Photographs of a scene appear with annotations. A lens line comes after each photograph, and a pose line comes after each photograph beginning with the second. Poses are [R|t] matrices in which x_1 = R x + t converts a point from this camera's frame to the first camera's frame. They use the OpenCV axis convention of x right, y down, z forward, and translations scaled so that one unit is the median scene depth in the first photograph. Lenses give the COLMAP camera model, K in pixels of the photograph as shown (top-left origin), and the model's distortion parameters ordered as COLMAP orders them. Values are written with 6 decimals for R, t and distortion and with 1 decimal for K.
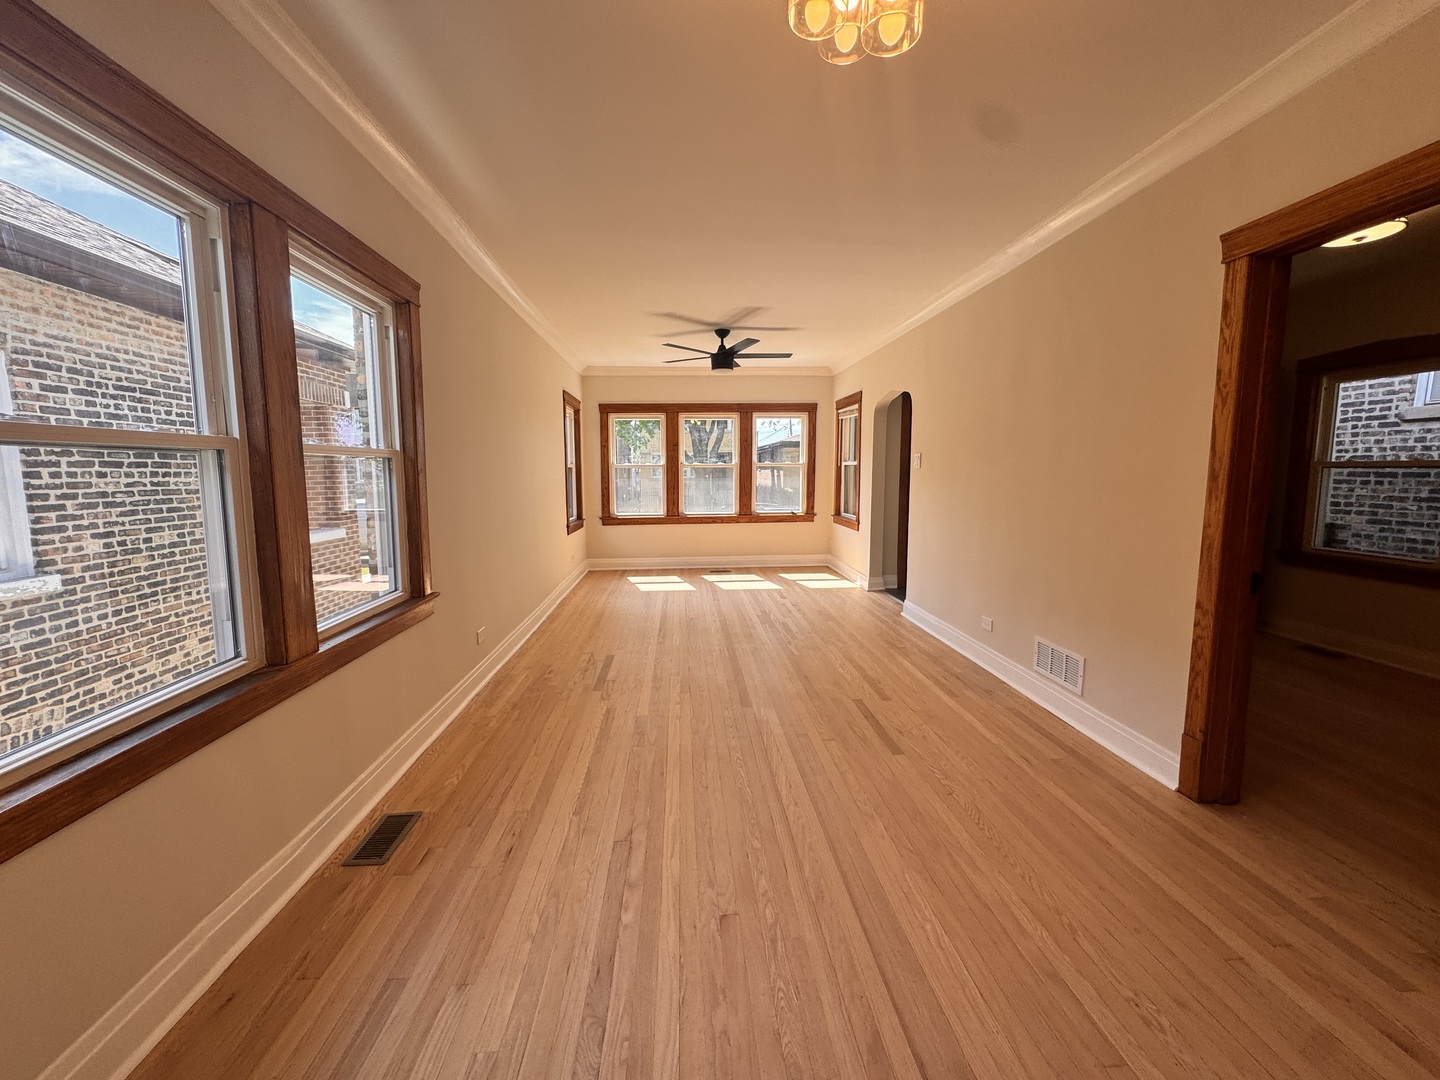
lens RADIAL K [[574.6, 0, 719.2], [0, 574.6, 534.8], [0, 0, 1]] dist [-0.001919, -0.000047]
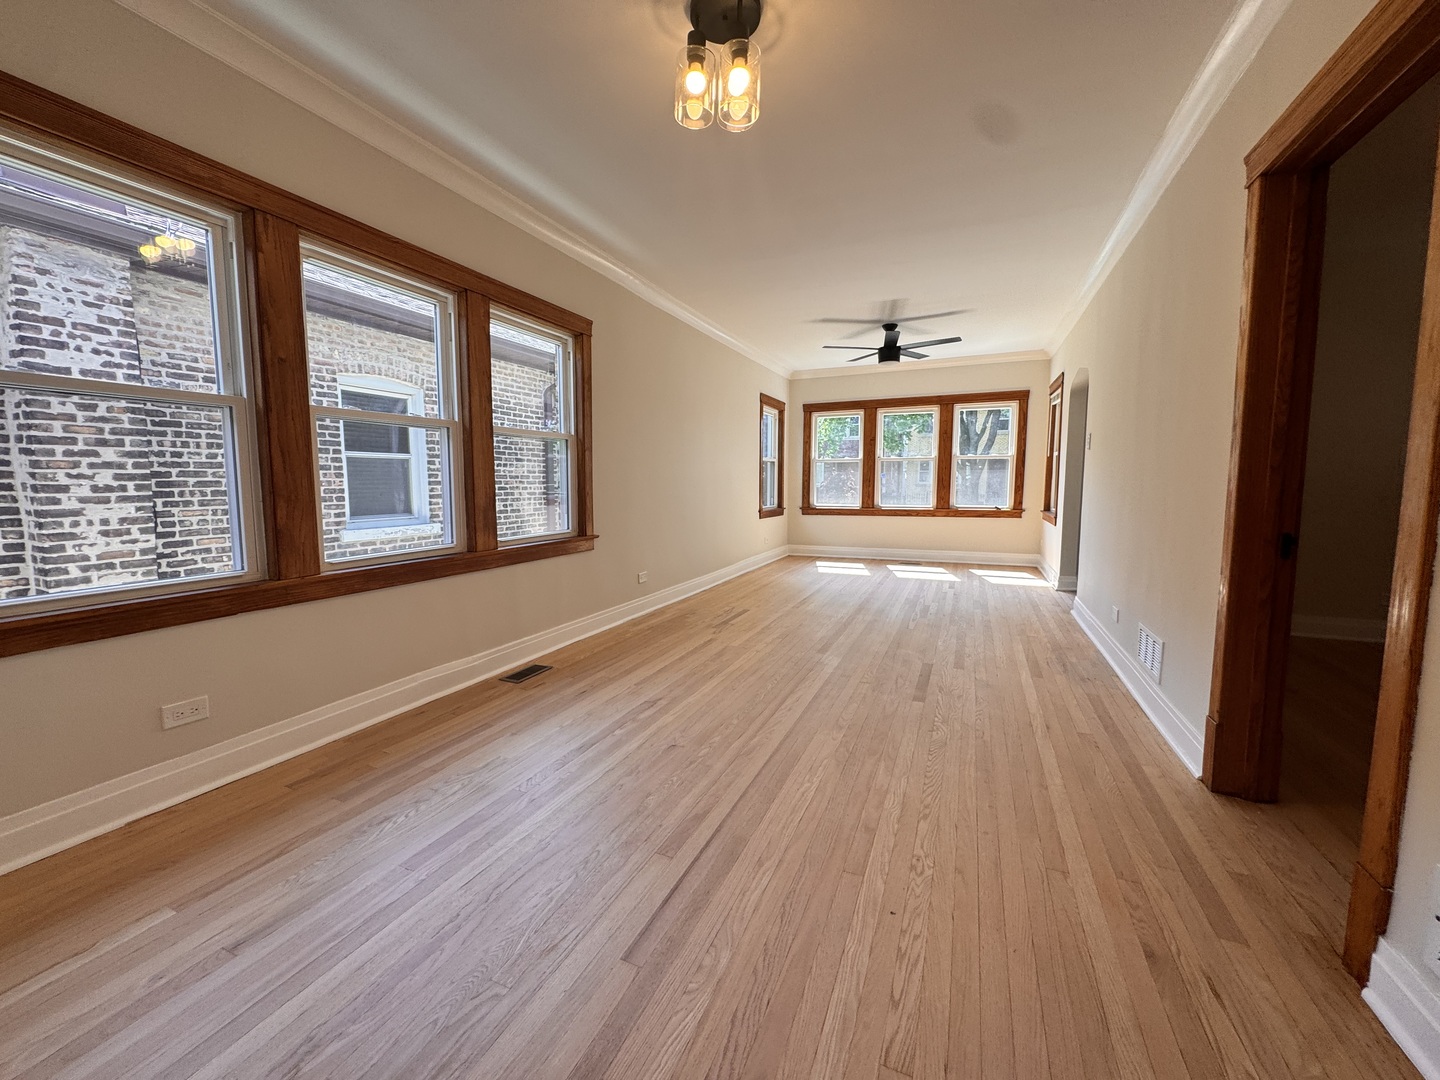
lens RADIAL K [[574.6, 0, 719.2], [0, 574.6, 534.8], [0, 0, 1]] dist [-0.001919, -0.000047]
pose [[0.886144, 0.045616, -0.461159, 0.362920], [-0.052737, 0.998605, -0.002559, 0.073180], [0.460399, 0.026588, 0.887314, -0.104088]]
